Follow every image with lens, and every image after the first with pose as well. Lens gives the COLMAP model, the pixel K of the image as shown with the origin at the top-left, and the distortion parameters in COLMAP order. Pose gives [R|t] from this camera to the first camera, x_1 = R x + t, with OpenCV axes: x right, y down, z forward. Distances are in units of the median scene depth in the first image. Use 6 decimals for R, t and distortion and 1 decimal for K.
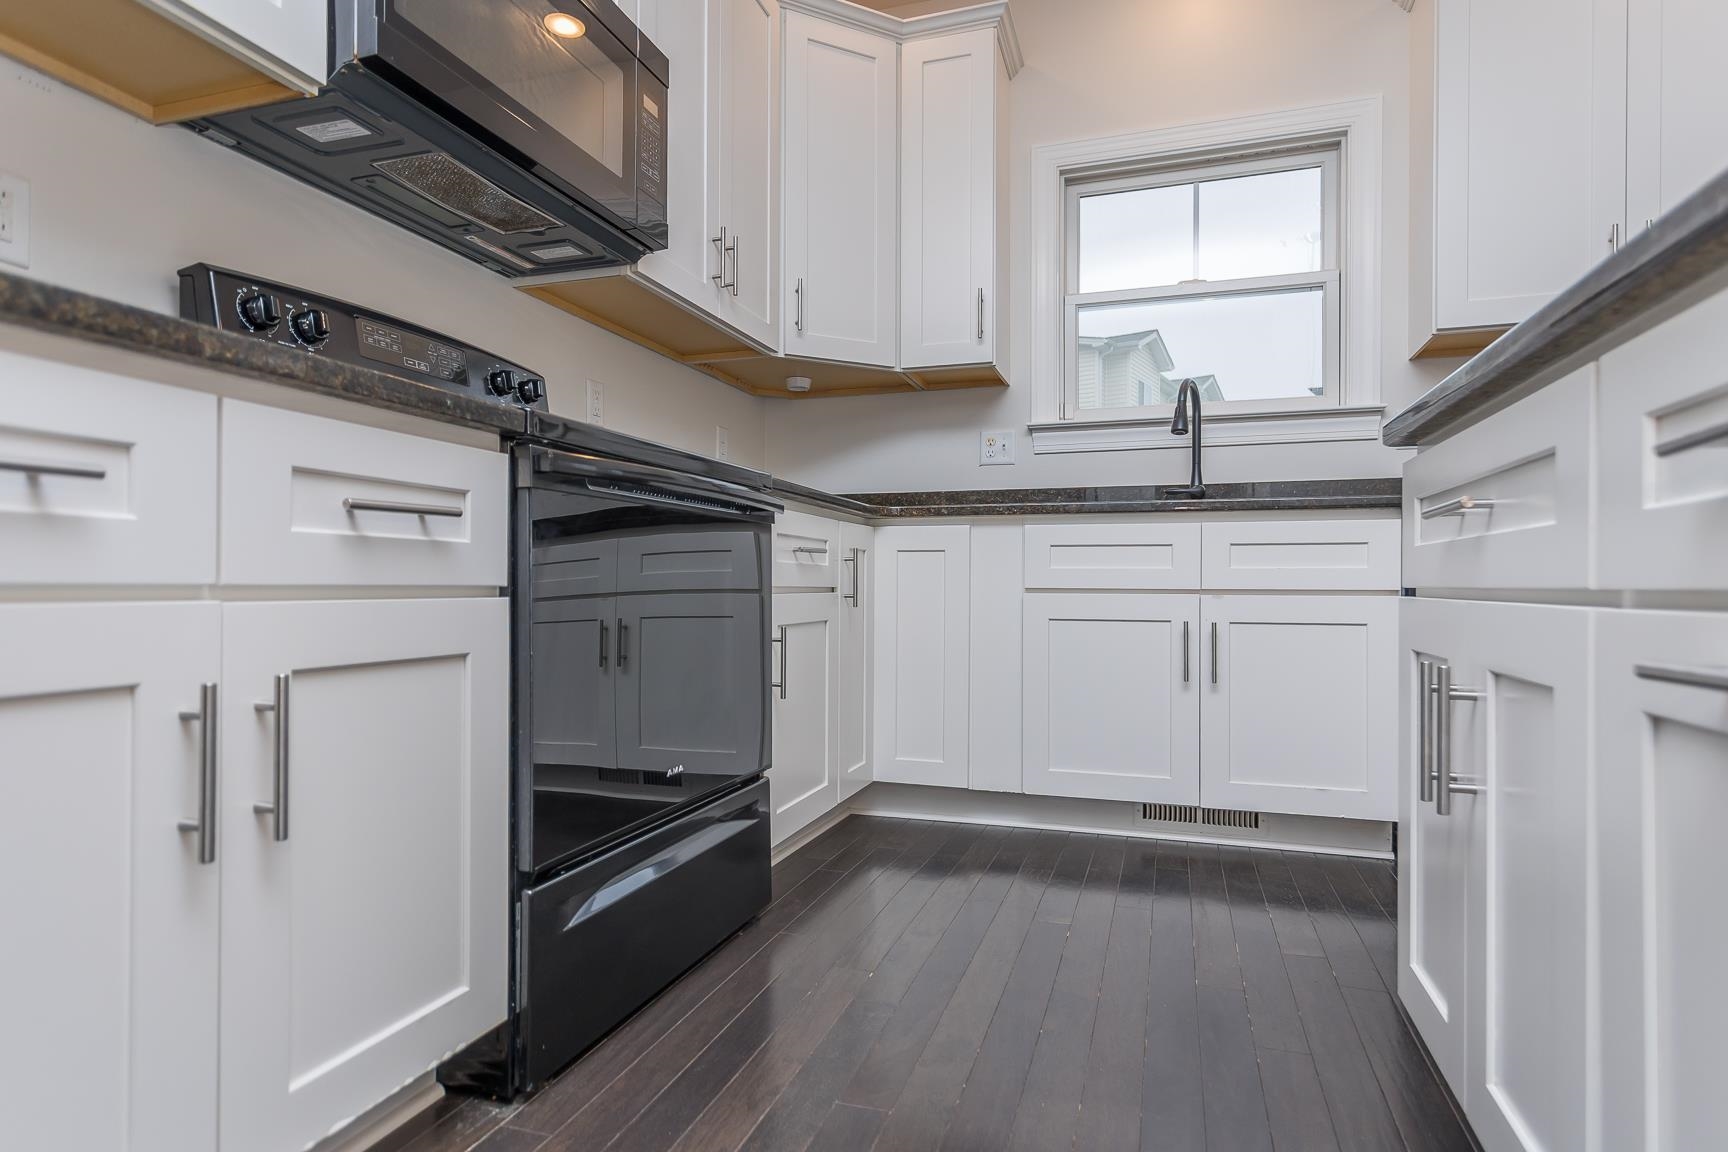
lens RADIAL K [[848.7, 0, 876.3], [0, 848.7, 592.9], [0, 0, 1]] dist [-0.001662, 0.014482]
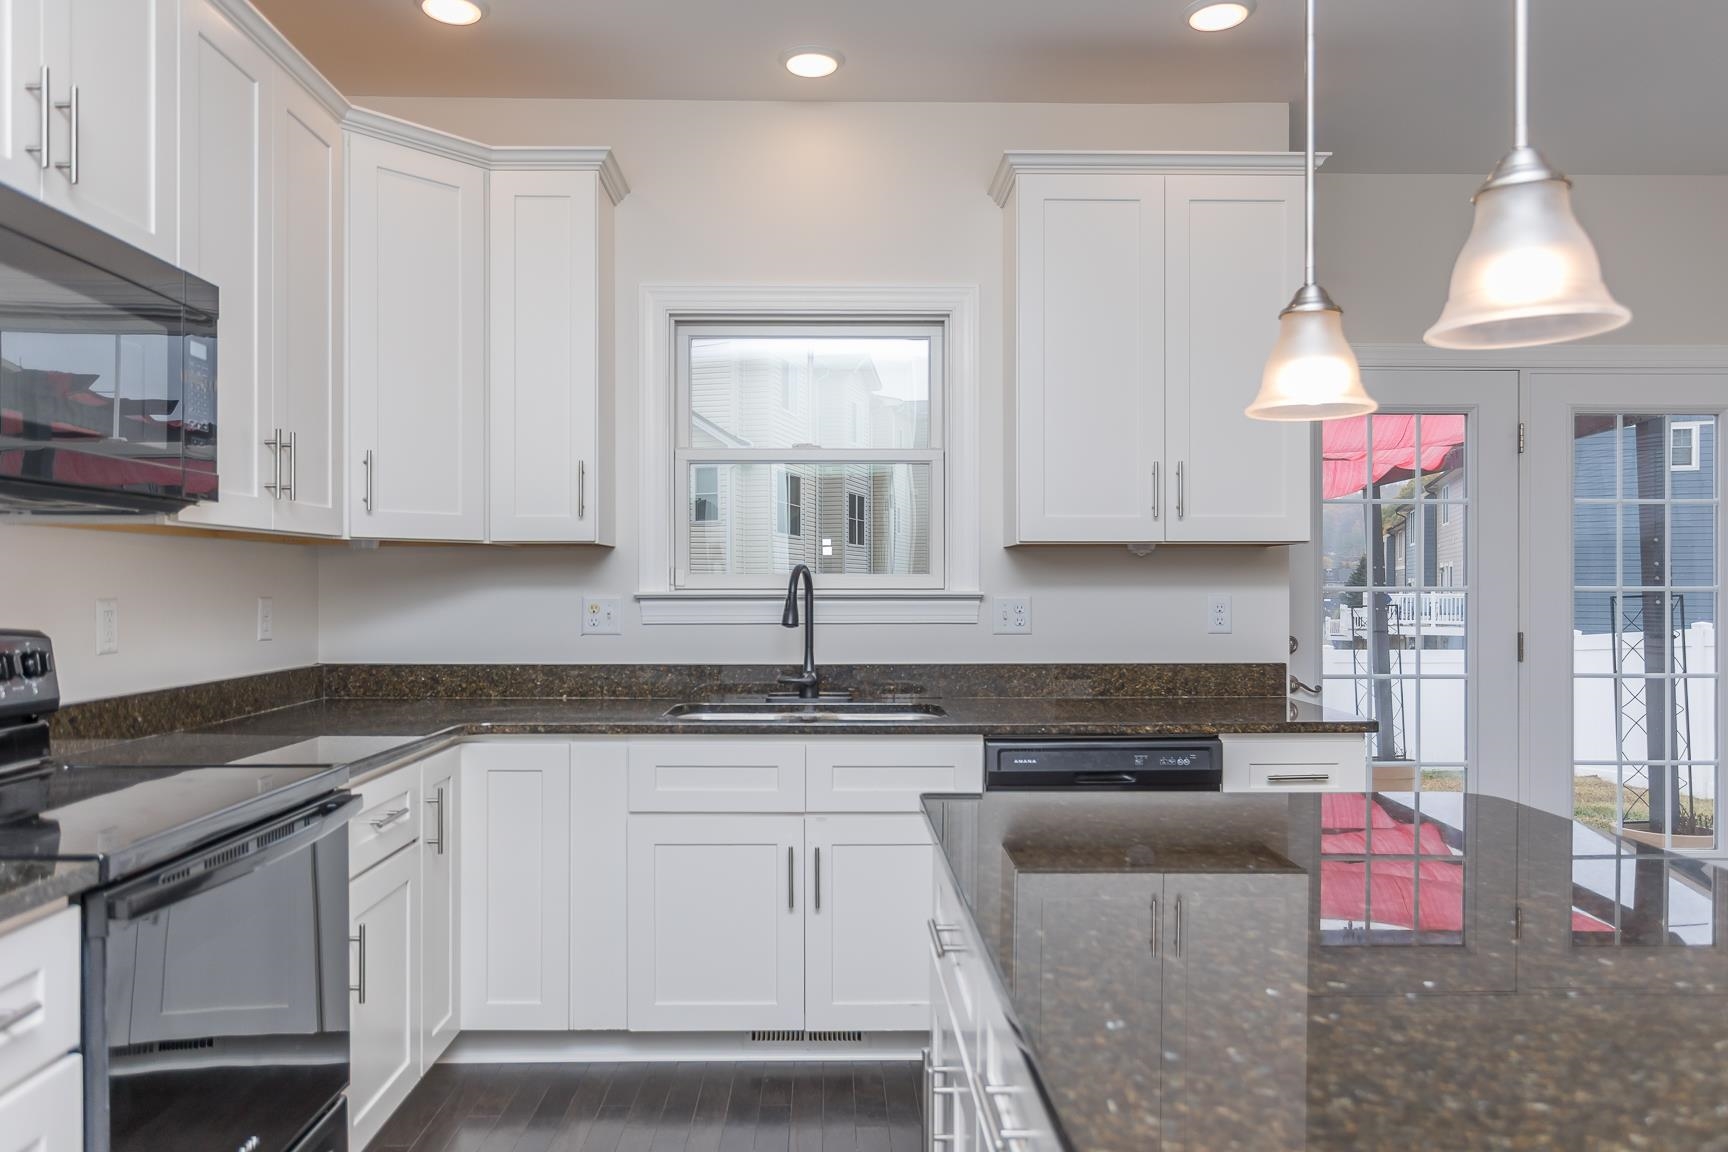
lens RADIAL K [[1103.4, 0, 790.1], [0, 1103.4, 585.8], [0, 0, 1]] dist [0.000200, 0.004670]
pose [[0.954662, -0.003568, 0.297671, -0.016175], [0.001452, 0.999972, 0.007326, -0.246773], [-0.297689, -0.006562, 0.954640, -0.199732]]
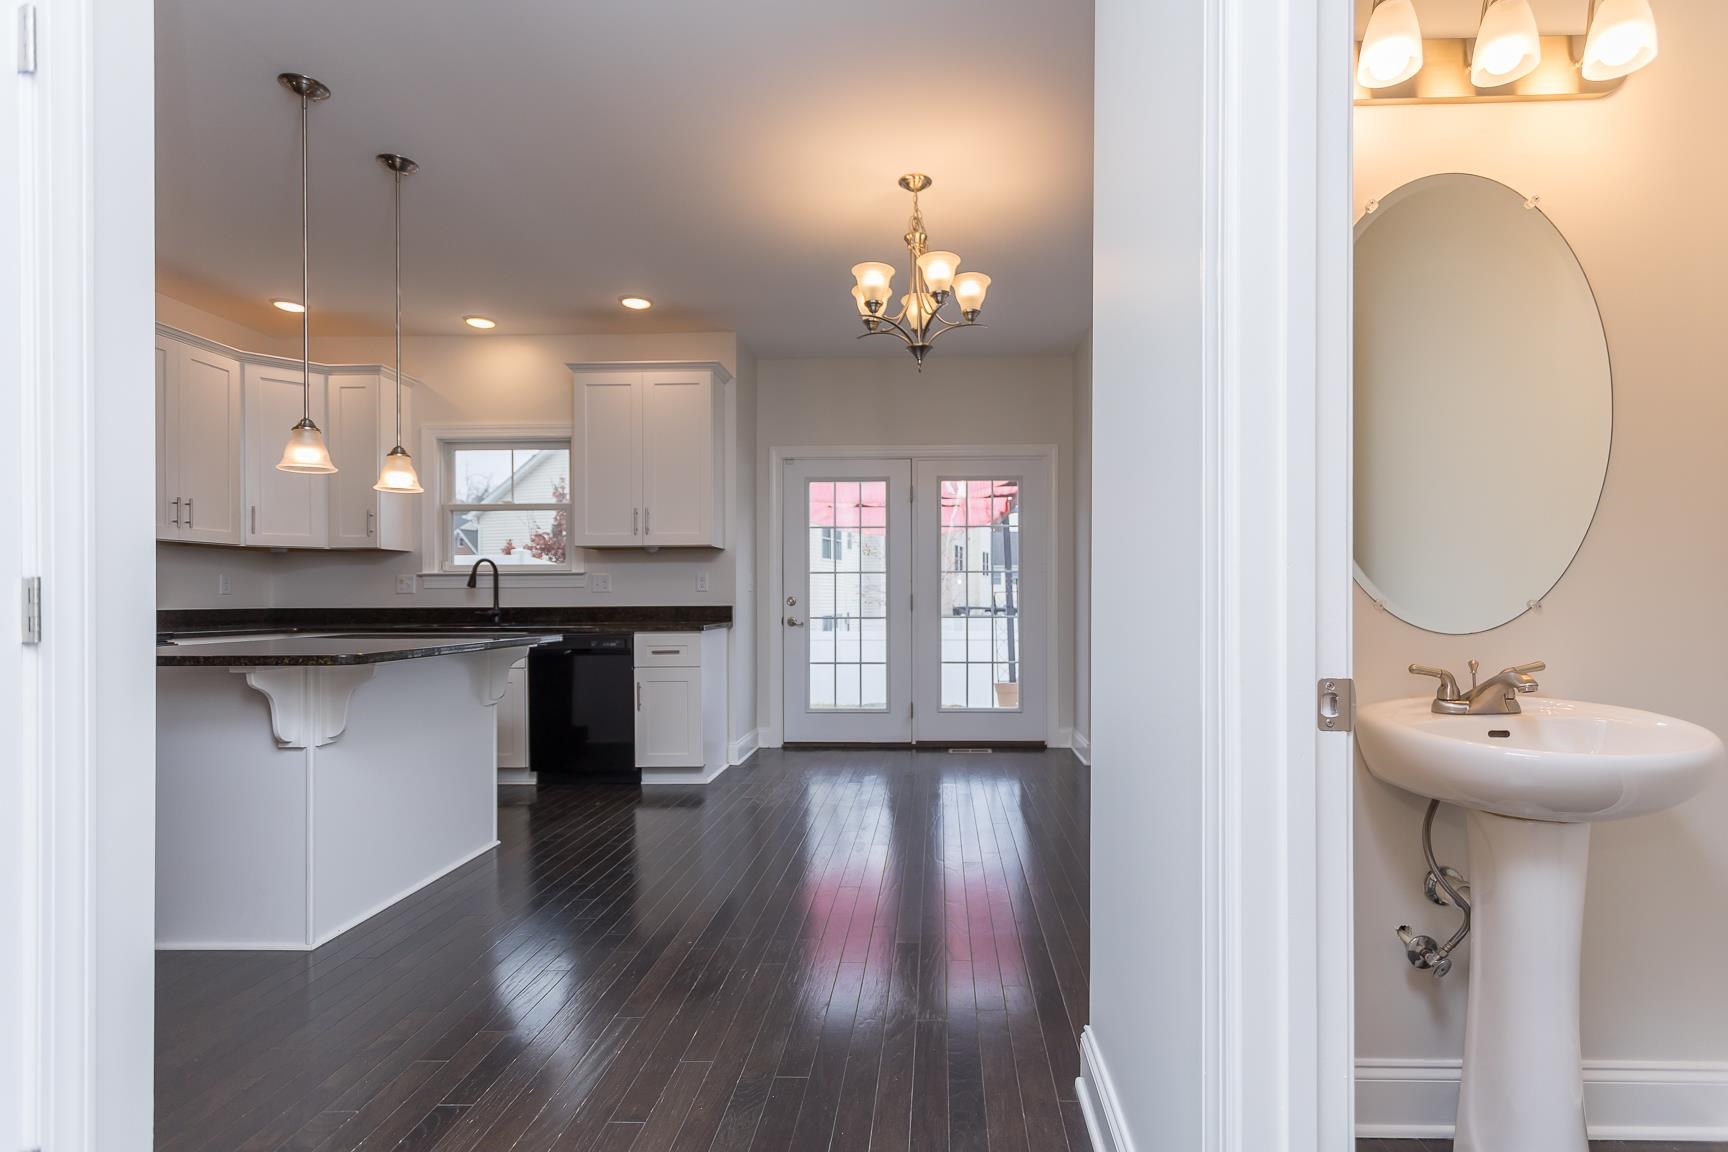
lens RADIAL K [[841.8, 0, 918.0], [0, 841.8, 601.9], [0, 0, 1]] dist [-0.004979, 0.012359]
pose [[0.963553, -0.006417, 0.267442, 0.853077], [0.005758, 0.999978, 0.003249, -0.156618], [-0.267457, -0.001591, 0.963568, -1.246598]]
